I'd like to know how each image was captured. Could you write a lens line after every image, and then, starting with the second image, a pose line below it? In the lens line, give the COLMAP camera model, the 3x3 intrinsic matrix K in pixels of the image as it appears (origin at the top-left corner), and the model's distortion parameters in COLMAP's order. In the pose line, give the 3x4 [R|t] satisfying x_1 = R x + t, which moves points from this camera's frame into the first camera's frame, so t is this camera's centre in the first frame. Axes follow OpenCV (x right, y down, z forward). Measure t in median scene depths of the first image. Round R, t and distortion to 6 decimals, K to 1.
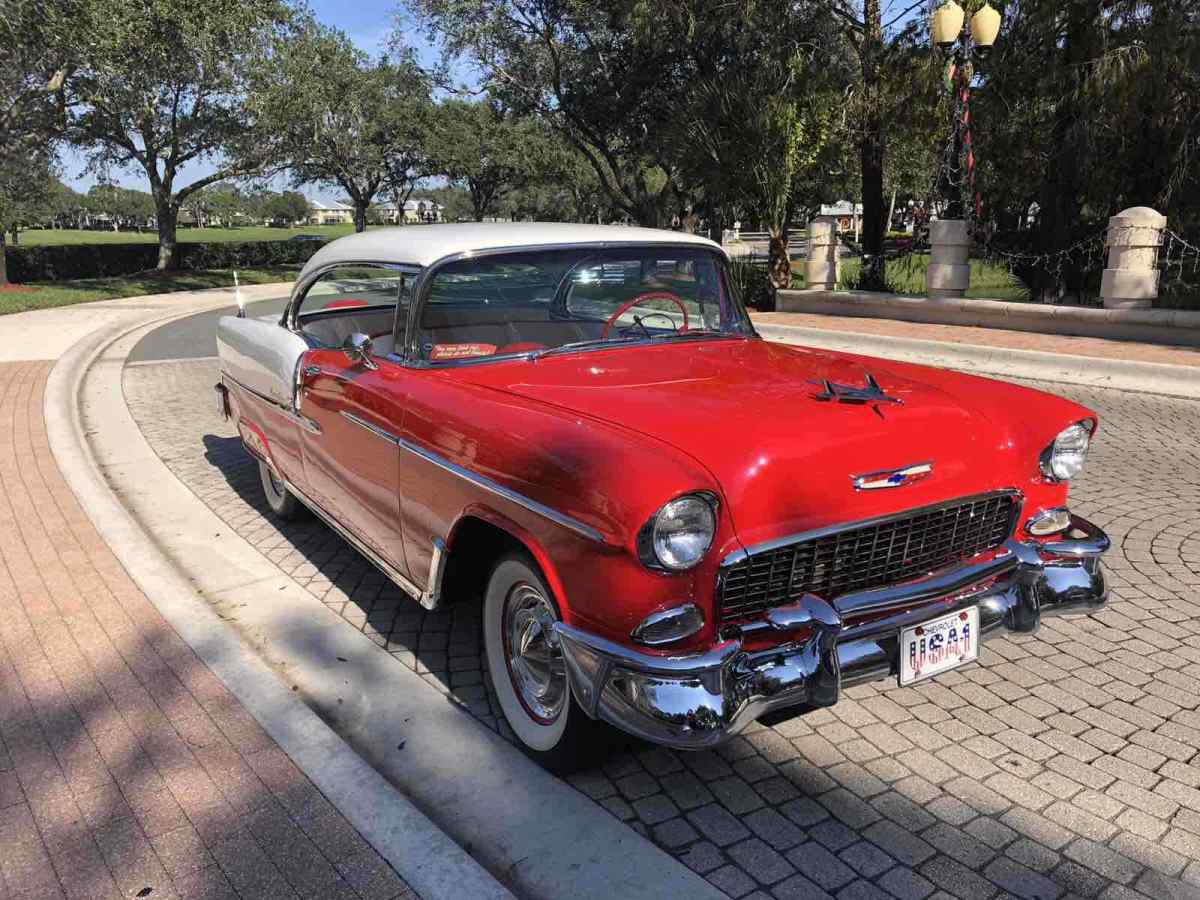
lens RADIAL K [[993.5, 0, 599.6], [0, 993.5, 448.1], [0, 0, 1]] dist [0.043045, -0.023223]
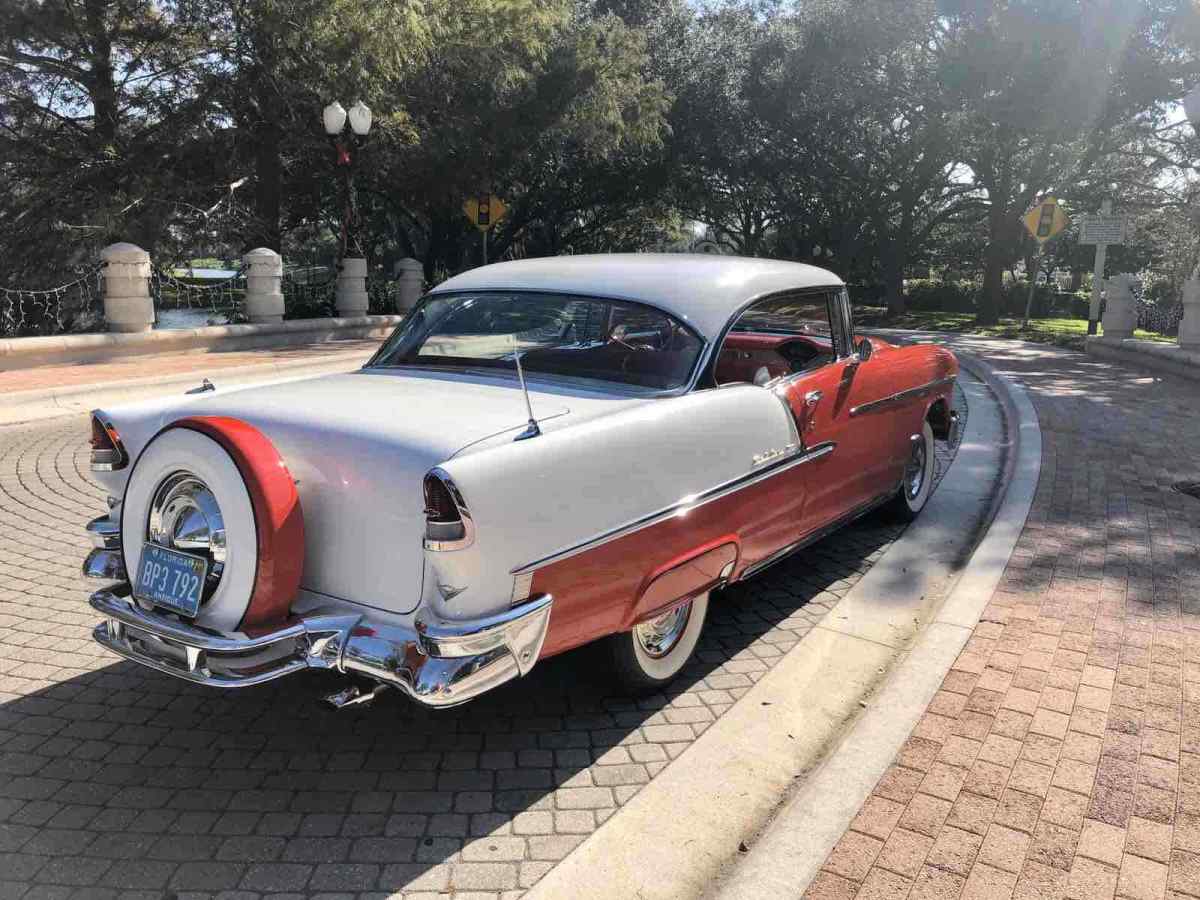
lens RADIAL K [[993.5, 0, 593.1], [0, 993.5, 445.8], [0, 0, 1]] dist [0.043045, -0.023223]
pose [[-0.401633, -0.171135, 0.899669, -1.132255], [0.199436, 0.942463, 0.268308, -0.355498], [-0.893821, 0.287188, -0.344393, 1.581423]]
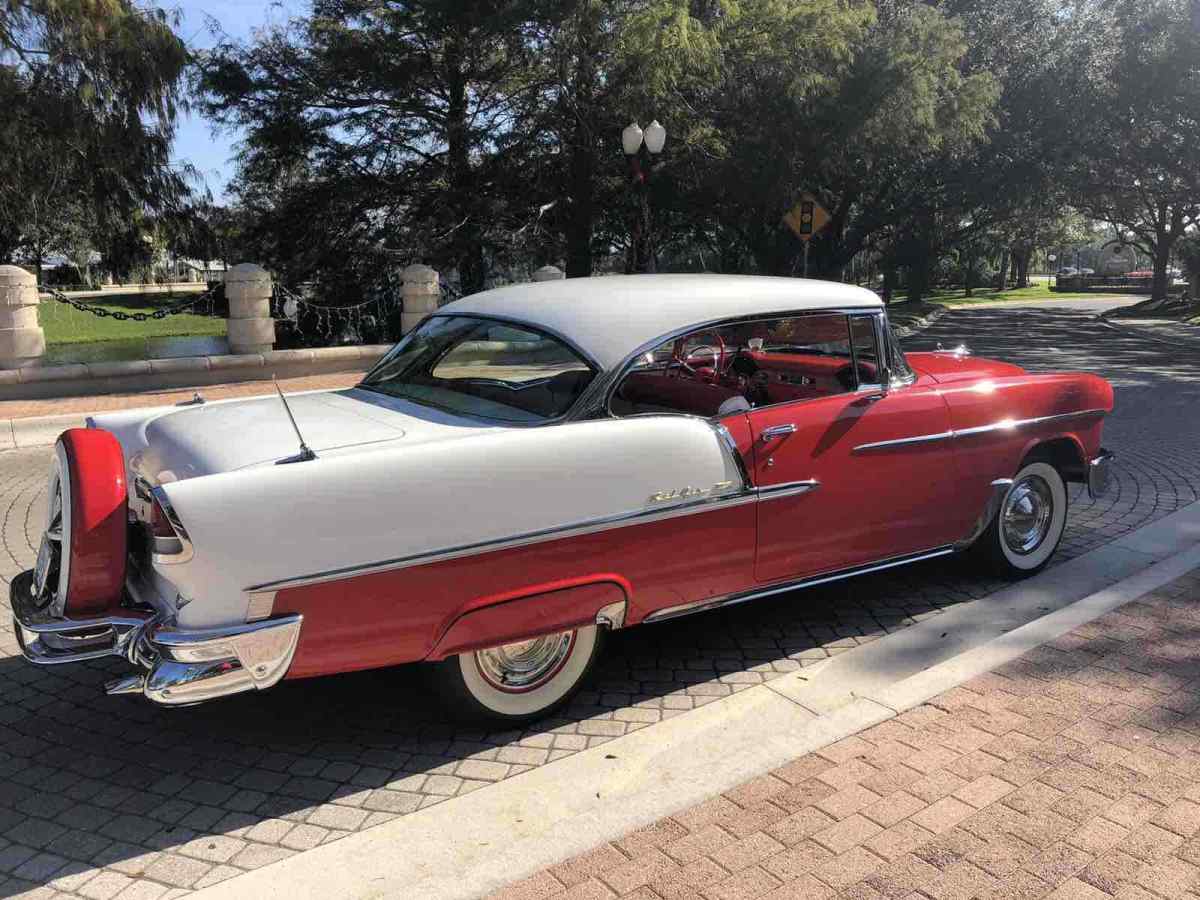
lens RADIAL K [[993.5, 0, 599.8], [0, 993.5, 448.7], [0, 0, 1]] dist [0.043045, -0.023223]
pose [[-0.027885, -0.177879, 0.983657, -1.206356], [0.234385, 0.955443, 0.179421, -0.273305], [-0.971744, 0.235558, 0.015050, 1.160829]]
